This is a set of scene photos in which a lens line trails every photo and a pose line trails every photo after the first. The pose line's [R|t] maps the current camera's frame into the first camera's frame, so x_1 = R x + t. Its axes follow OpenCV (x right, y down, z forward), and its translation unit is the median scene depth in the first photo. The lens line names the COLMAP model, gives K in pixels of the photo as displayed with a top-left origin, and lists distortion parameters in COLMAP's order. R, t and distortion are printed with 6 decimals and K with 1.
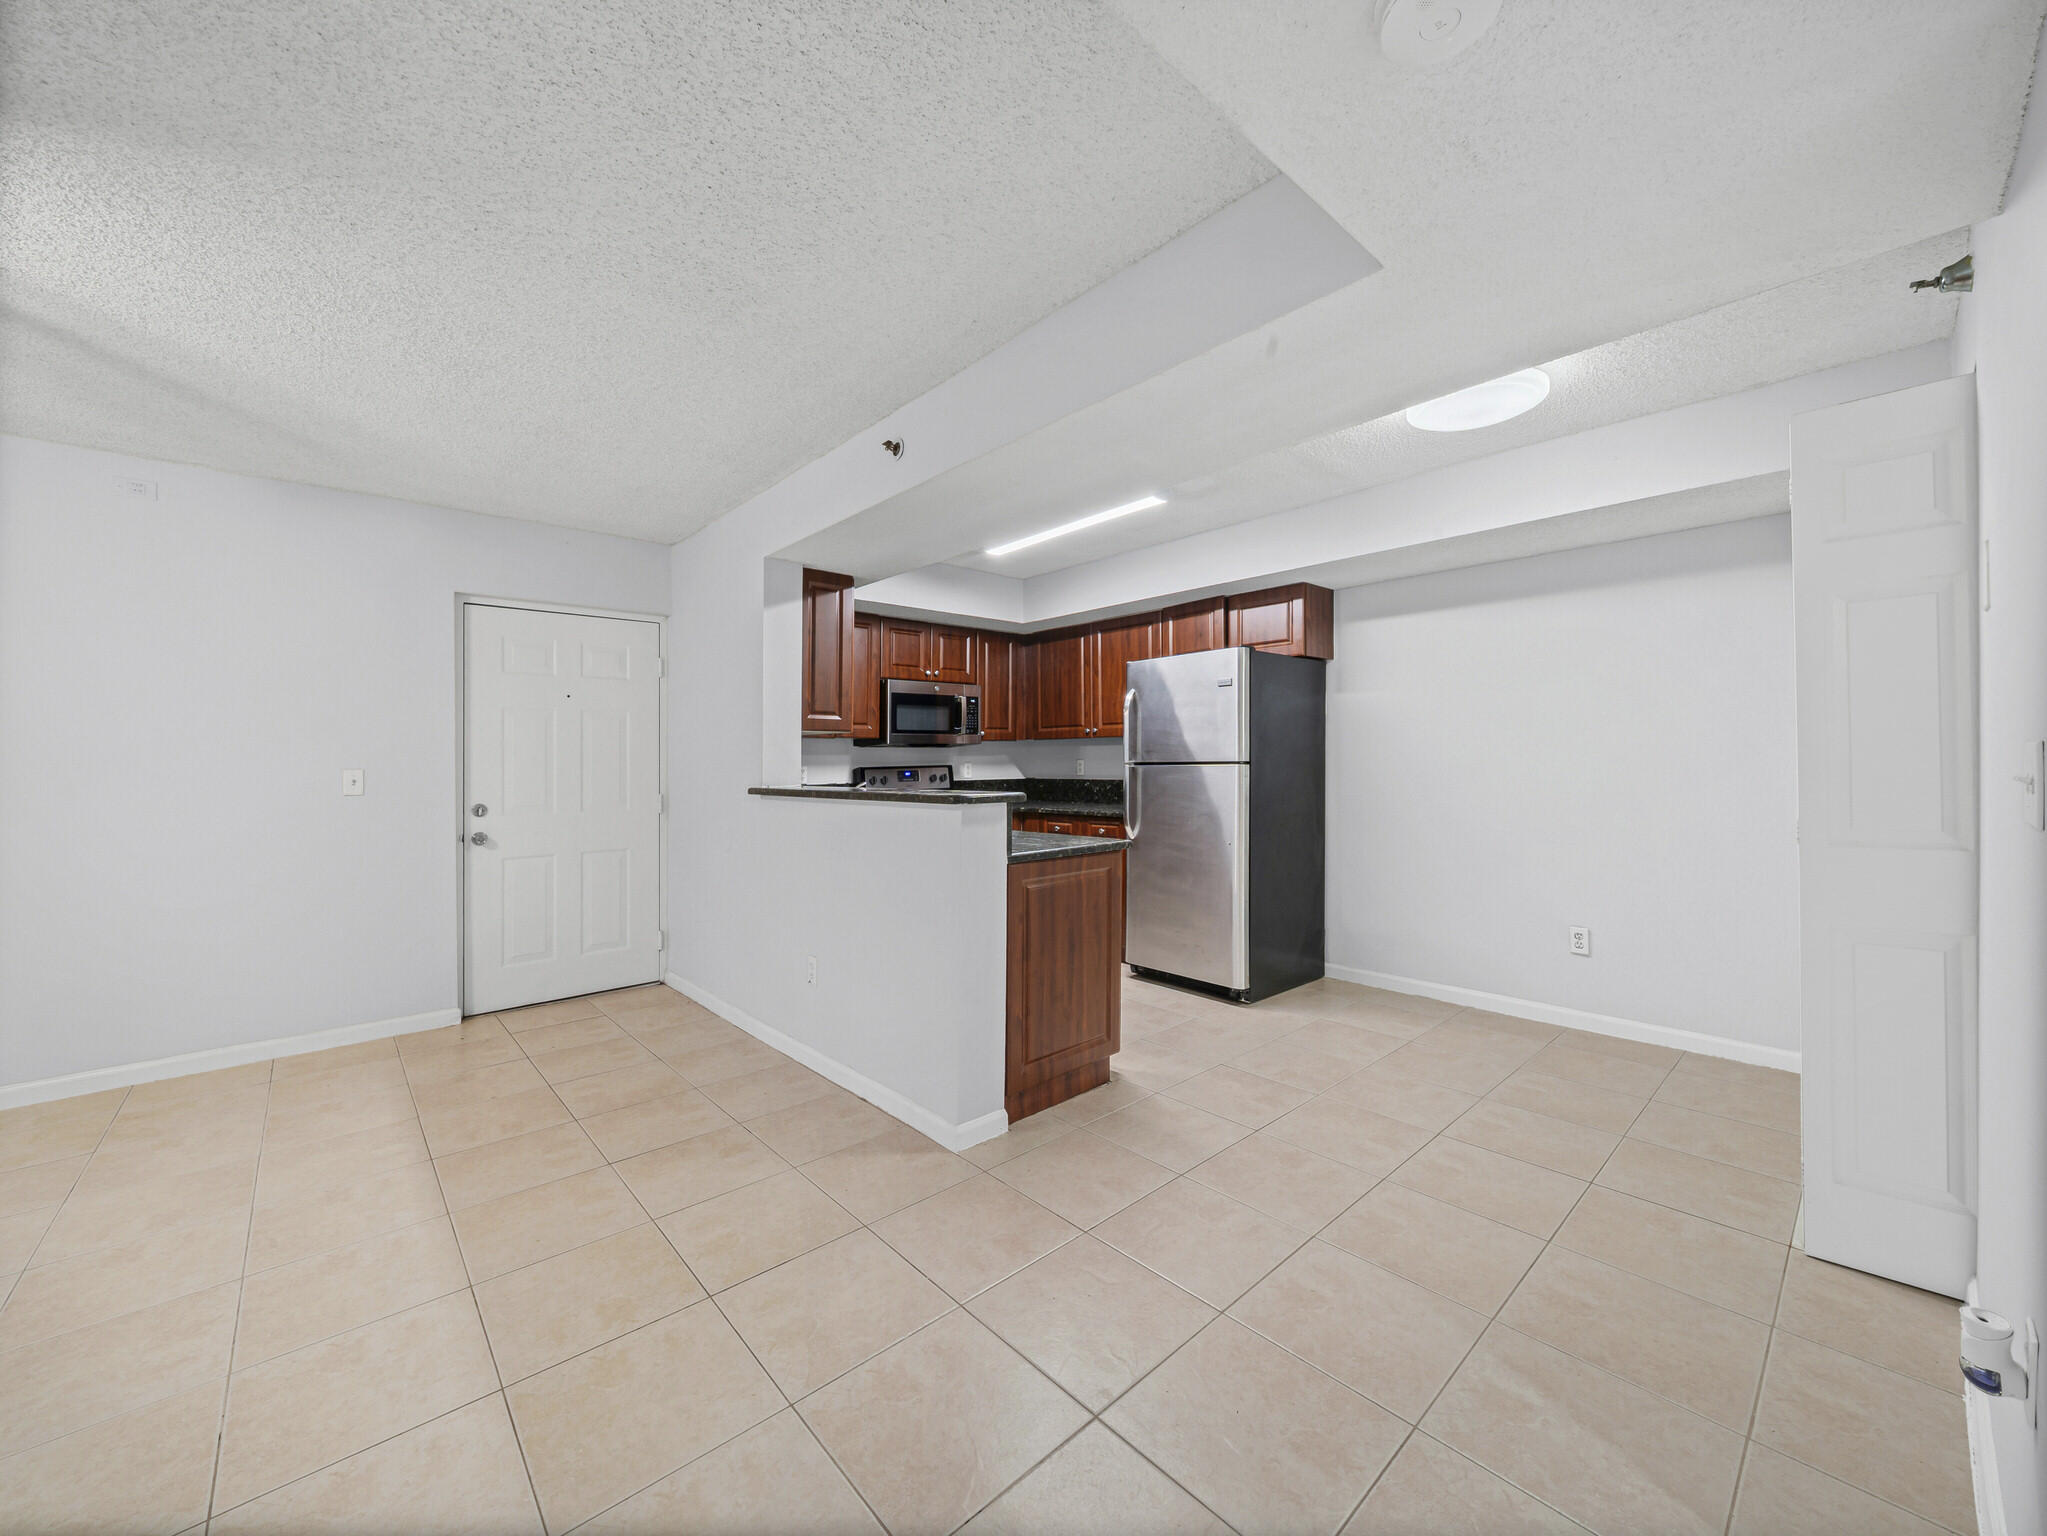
lens RADIAL K [[786.6, 0, 1006.2], [0, 786.6, 756.6], [0, 0, 1]] dist [-0.006277, -0.000798]
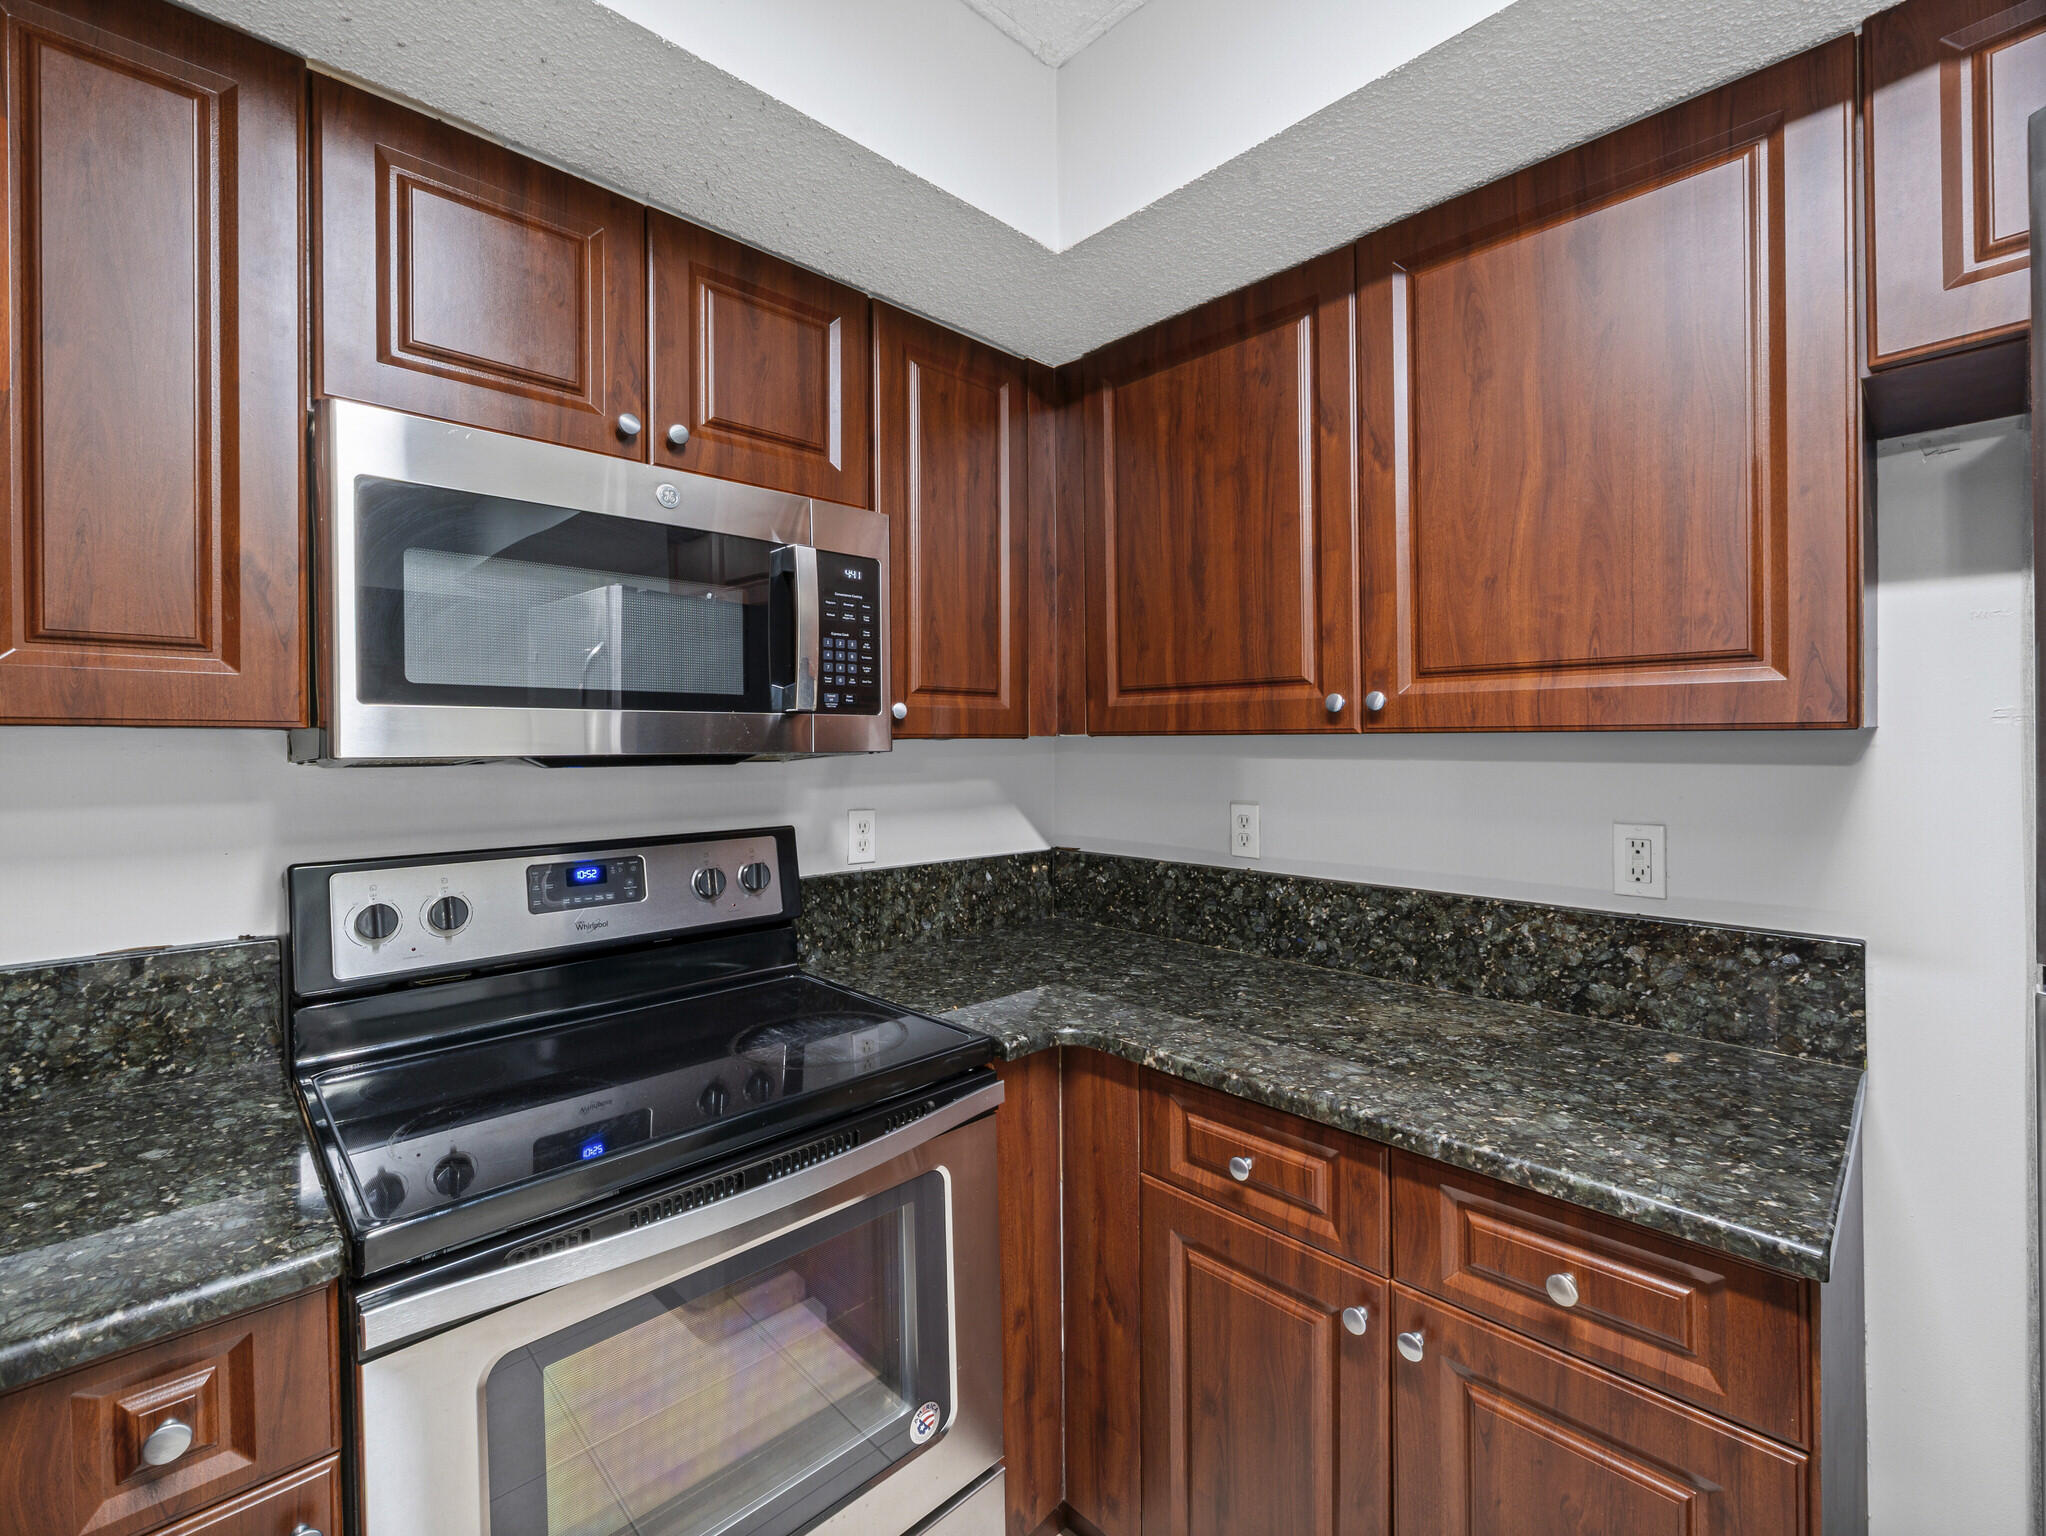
lens RADIAL K [[884.9, 0, 1019.0], [0, 884.9, 751.6], [0, 0, 1]] dist [-0.006827, 0.000662]
pose [[0.999310, 0.006484, 0.036582, -0.002189], [-0.006737, 0.999954, 0.006799, -0.022512], [-0.036536, -0.007040, 0.999308, 0.882341]]
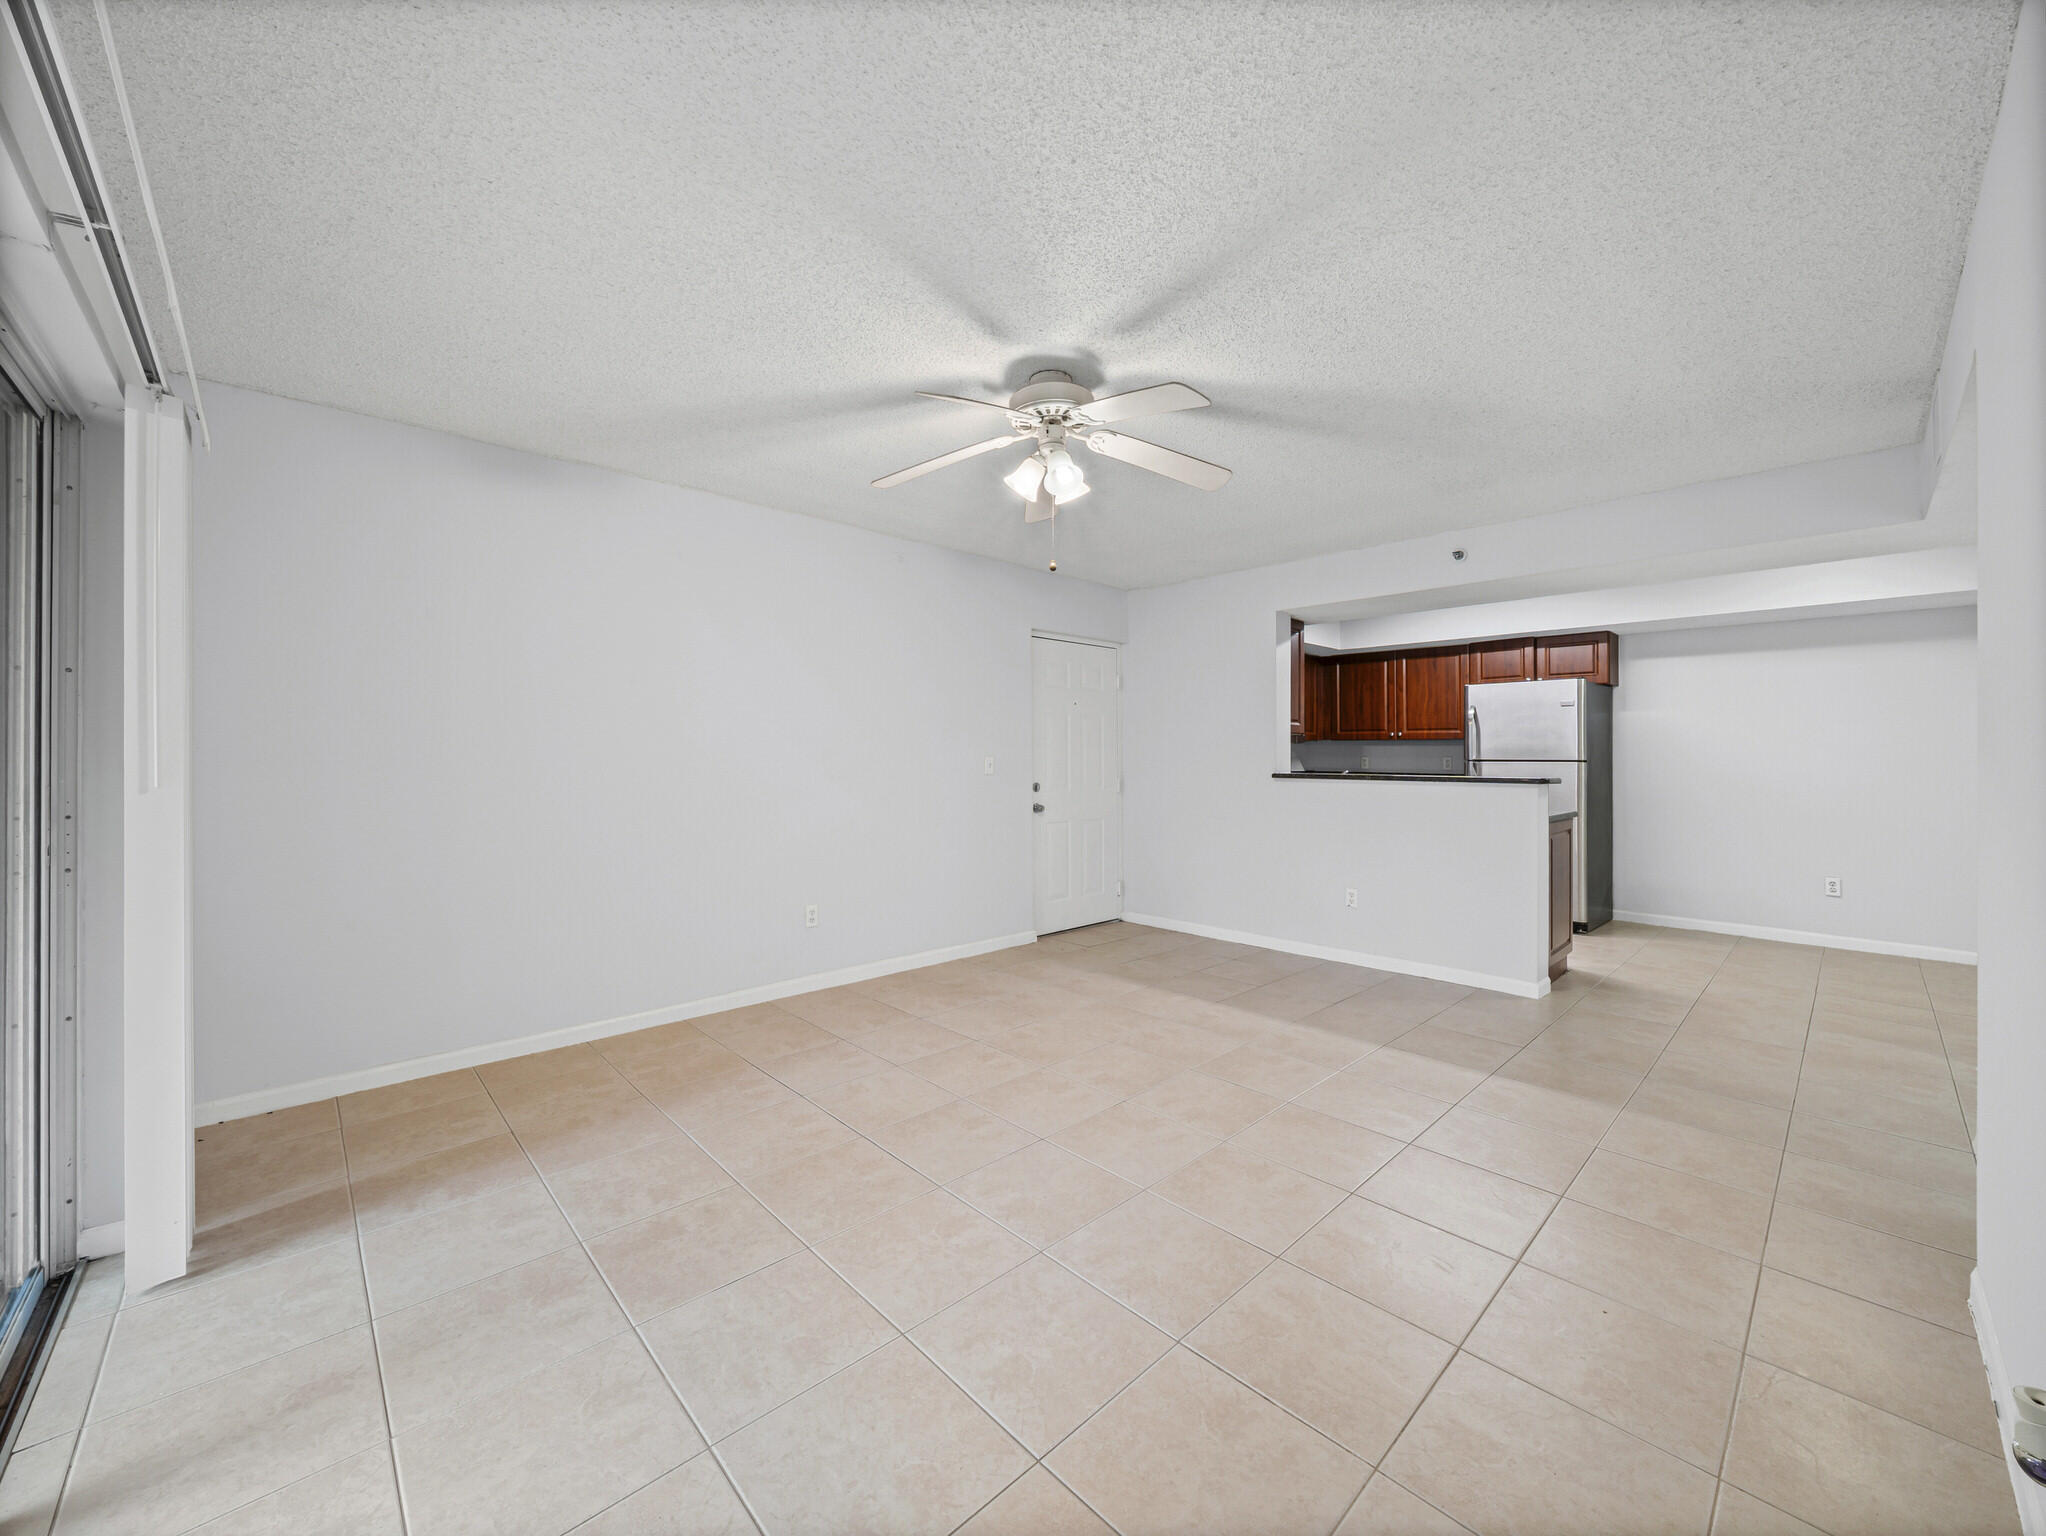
lens RADIAL K [[786.2, 0, 1012.1], [0, 786.2, 751.5], [0, 0, 1]] dist [-0.006277, -0.000798]
pose [[0.999555, 0.016444, 0.024886, -0.659847], [-0.016537, 0.999857, 0.003530, 0.001718], [-0.024824, -0.003940, 0.999684, -0.327557]]
